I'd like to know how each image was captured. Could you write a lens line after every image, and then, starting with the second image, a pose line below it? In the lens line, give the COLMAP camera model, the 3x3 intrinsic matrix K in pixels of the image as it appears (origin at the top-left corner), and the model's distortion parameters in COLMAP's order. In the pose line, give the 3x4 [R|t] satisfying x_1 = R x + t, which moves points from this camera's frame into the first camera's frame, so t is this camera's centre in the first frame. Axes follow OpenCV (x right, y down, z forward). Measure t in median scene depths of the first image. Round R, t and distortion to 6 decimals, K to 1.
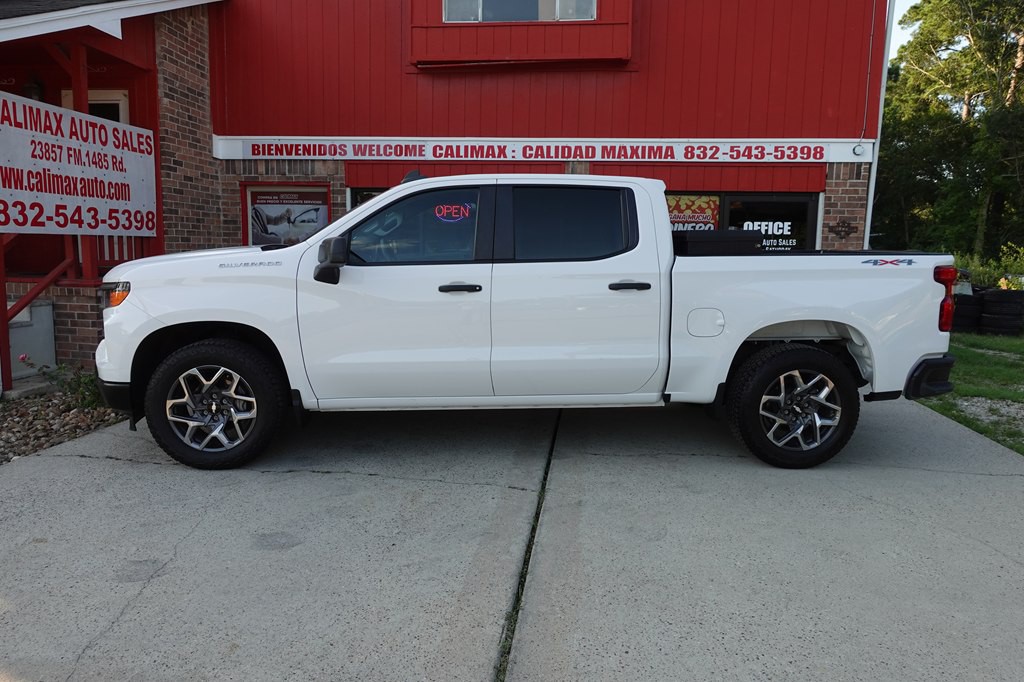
lens RADIAL K [[706.8, 0, 512.9], [0, 706.8, 340.0], [0, 0, 1]] dist [0.000674, -0.000214]
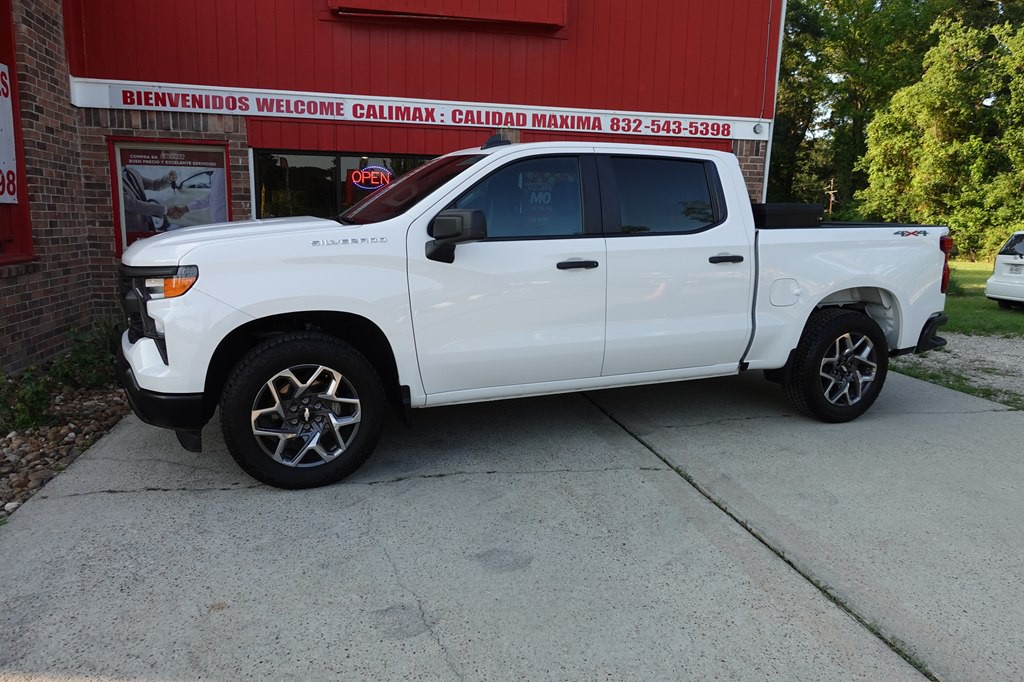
lens RADIAL K [[706.8, 0, 513.4], [0, 706.8, 340.8], [0, 0, 1]] dist [0.000674, -0.000214]
pose [[0.945182, -0.055190, 0.321846, -0.238568], [0.040424, 0.997808, 0.052386, -0.012938], [-0.324032, -0.036504, 0.945342, 0.071906]]
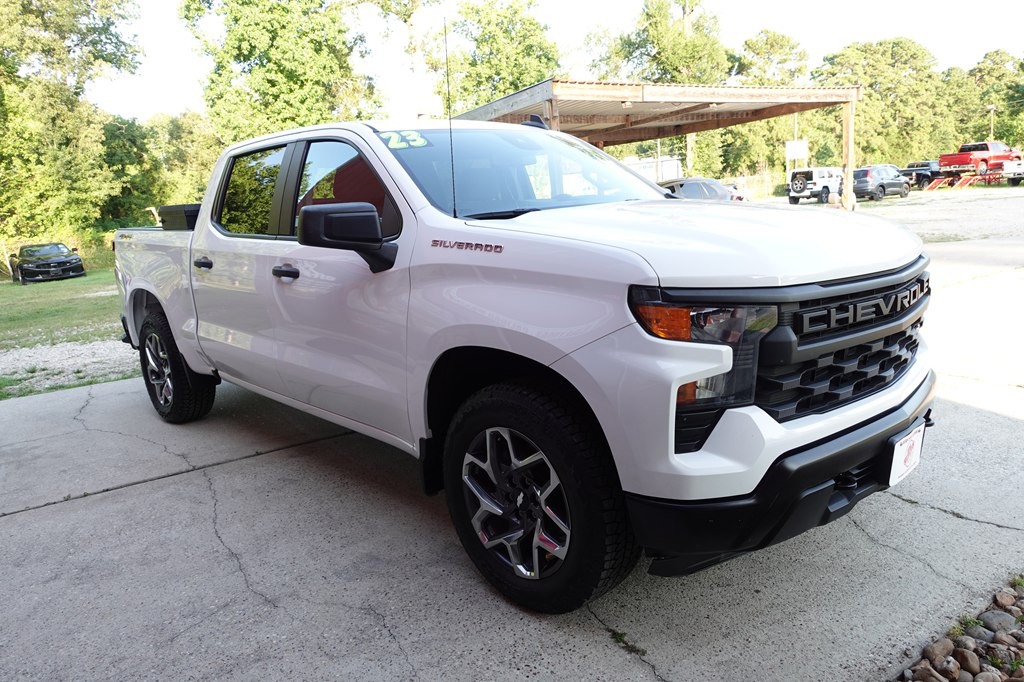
lens RADIAL K [[706.8, 0, 516.4], [0, 706.8, 338.8], [0, 0, 1]] dist [0.000674, -0.000214]
pose [[-0.651274, -0.119253, 0.749413, -0.448251], [0.155221, 0.945758, 0.285391, -0.130116], [-0.742797, 0.302193, -0.597437, 0.904712]]
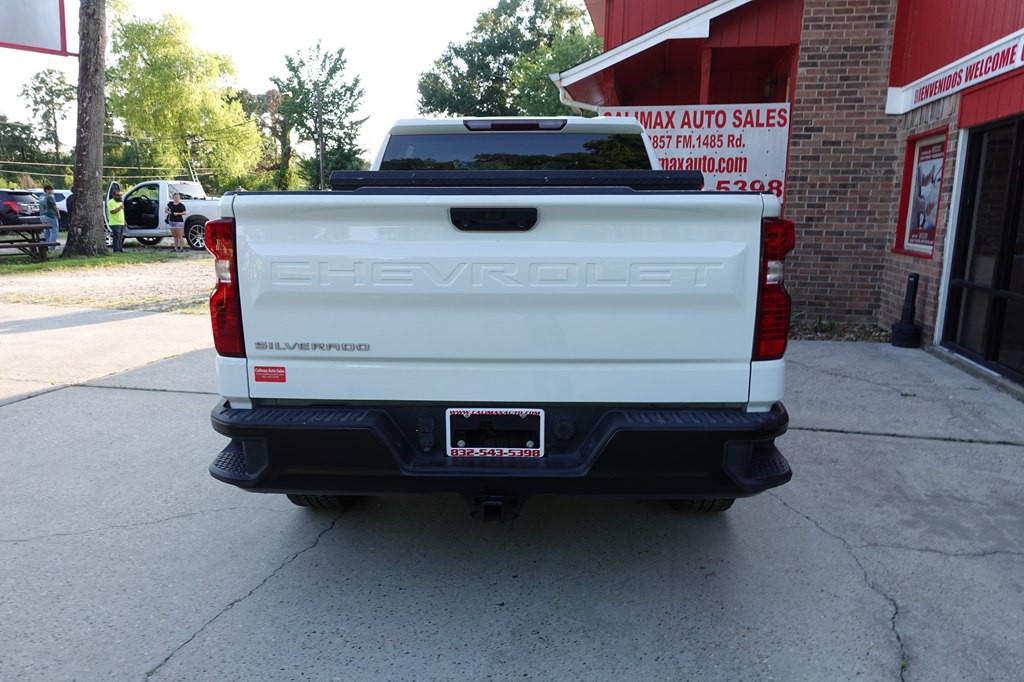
lens RADIAL K [[706.8, 0, 513.9], [0, 706.8, 338.5], [0, 0, 1]] dist [0.000674, -0.000214]
pose [[-0.093066, 0.163228, -0.982189, 0.595903], [-0.139941, 0.974534, 0.175216, -0.075702], [0.985776, 0.153755, -0.067854, 0.683356]]
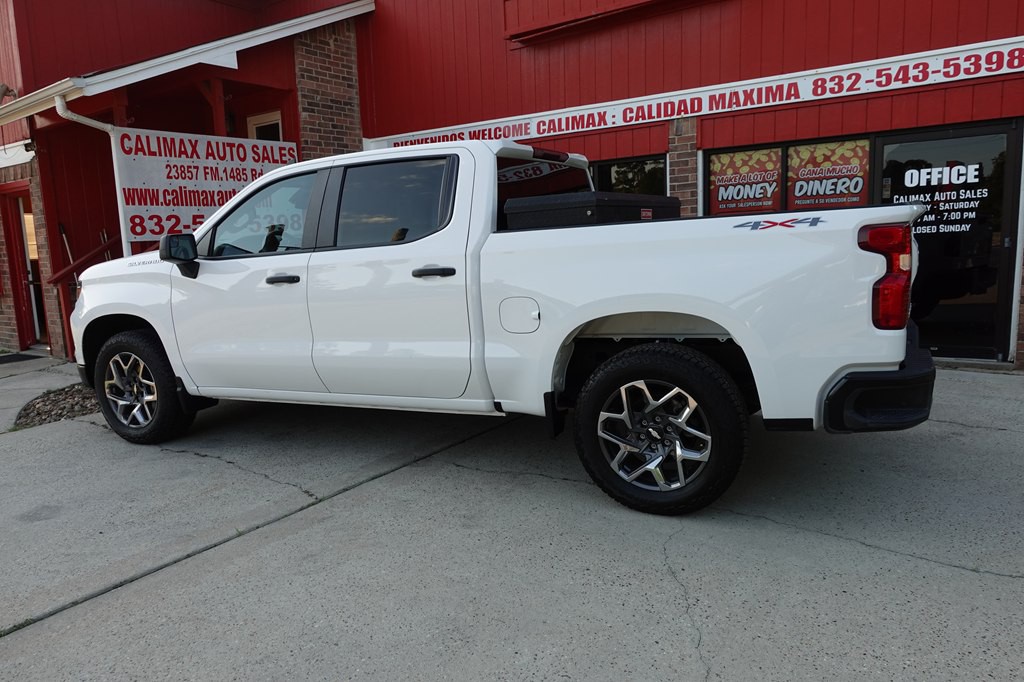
lens RADIAL K [[706.8, 0, 512.0], [0, 706.8, 338.6], [0, 0, 1]] dist [0.000674, -0.000214]
pose [[0.869415, 0.017763, -0.493763, 0.348462], [-0.005331, 0.999633, 0.026575, -0.010331], [0.494054, -0.020472, 0.869190, 0.162431]]
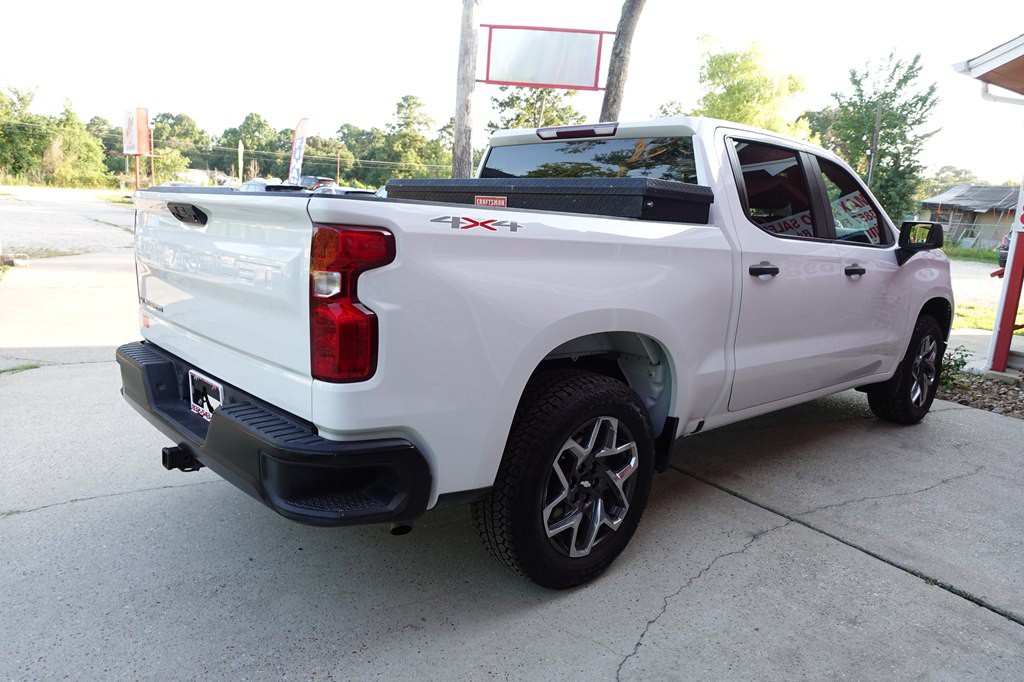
lens RADIAL K [[706.8, 0, 515.0], [0, 706.8, 337.2], [0, 0, 1]] dist [0.000674, -0.000214]
pose [[-0.766562, 0.058476, -0.639503, 0.433445], [-0.148777, 0.952579, 0.265440, -0.121025], [0.624699, 0.298619, -0.721511, 0.963917]]
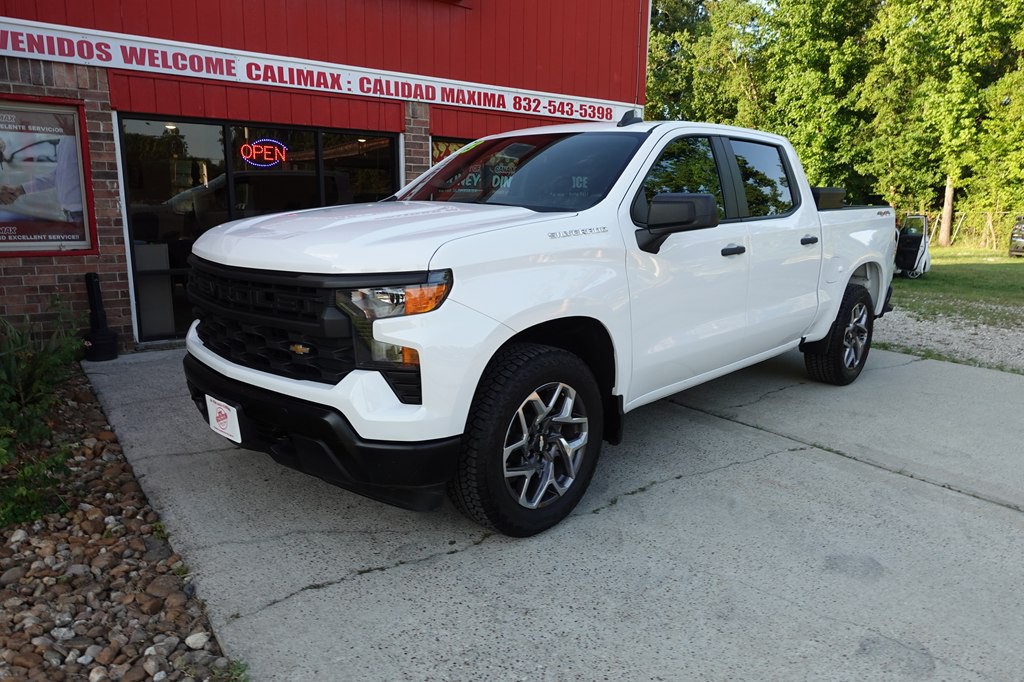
lens RADIAL K [[706.8, 0, 514.7], [0, 706.8, 338.8], [0, 0, 1]] dist [0.000674, -0.000214]
pose [[0.734765, -0.134433, 0.664868, -0.463193], [0.087563, 0.990761, 0.103559, -0.041123], [-0.672647, -0.017874, 0.739748, 0.266813]]
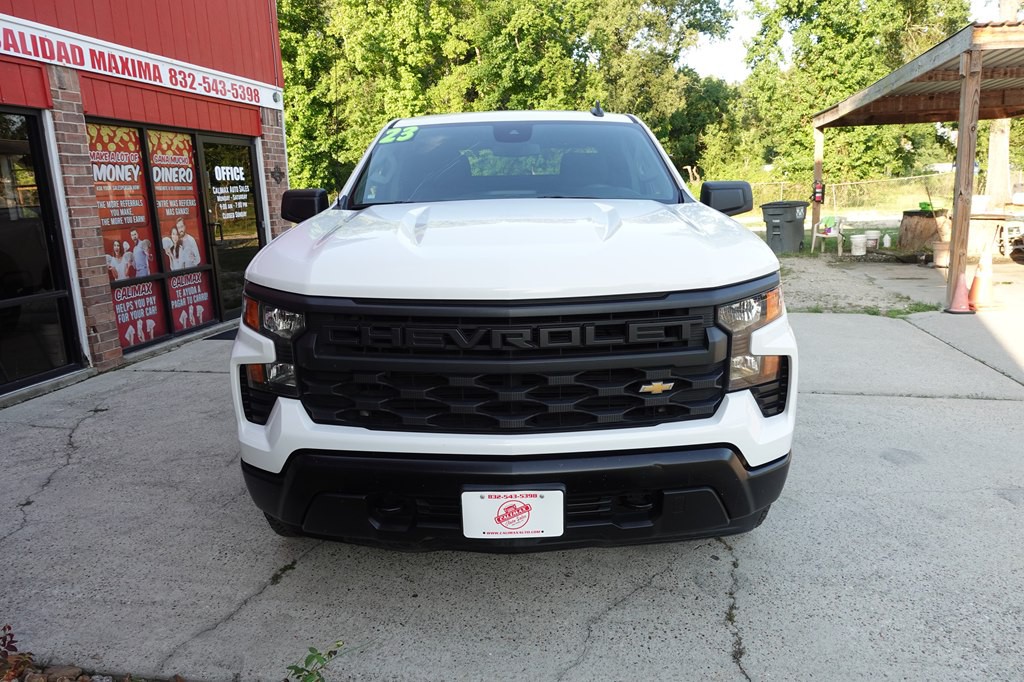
lens RADIAL K [[706.8, 0, 513.3], [0, 706.8, 337.8], [0, 0, 1]] dist [0.000674, -0.000214]
pose [[0.067765, -0.225969, 0.971775, -0.571625], [0.158807, 0.964039, 0.213096, -0.092515], [-0.984981, 0.139884, 0.101214, 0.591765]]
